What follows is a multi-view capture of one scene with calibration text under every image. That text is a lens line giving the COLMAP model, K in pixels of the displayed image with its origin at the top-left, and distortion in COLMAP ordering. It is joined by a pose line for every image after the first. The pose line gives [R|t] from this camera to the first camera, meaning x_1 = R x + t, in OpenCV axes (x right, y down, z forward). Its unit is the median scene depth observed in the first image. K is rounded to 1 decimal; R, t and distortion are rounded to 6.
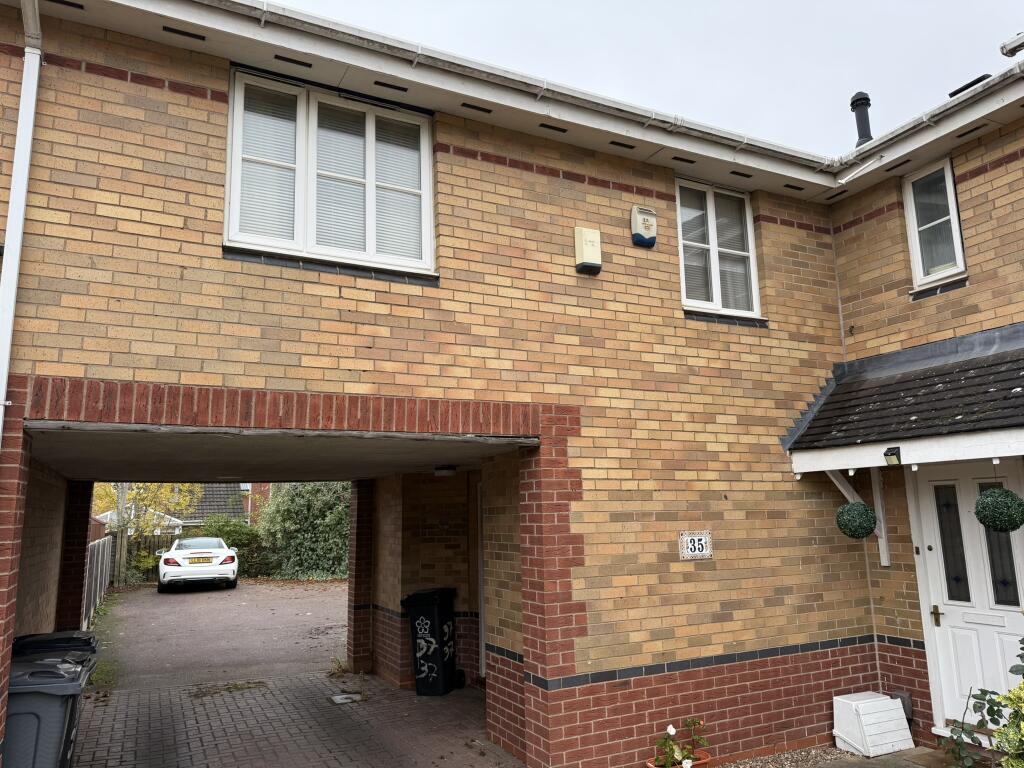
lens RADIAL K [[716.6, 0, 531.9], [0, 716.6, 372.2], [0, 0, 1]] dist [0.121637, -0.164493]
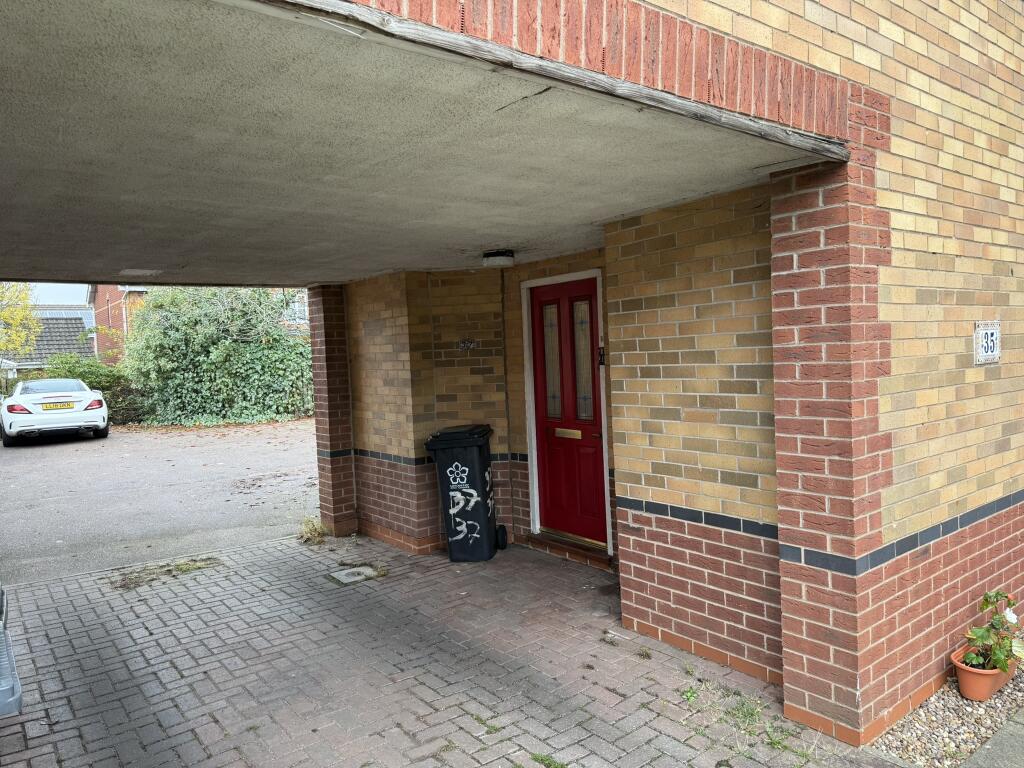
lens RADIAL K [[716.6, 0, 531.9], [0, 716.6, 372.2], [0, 0, 1]] dist [0.121637, -0.164493]
pose [[0.981336, -0.026284, 0.190496, -0.202486], [-0.015462, 0.976622, 0.214406, 0.088158], [-0.191678, -0.213349, 0.957988, 0.300314]]
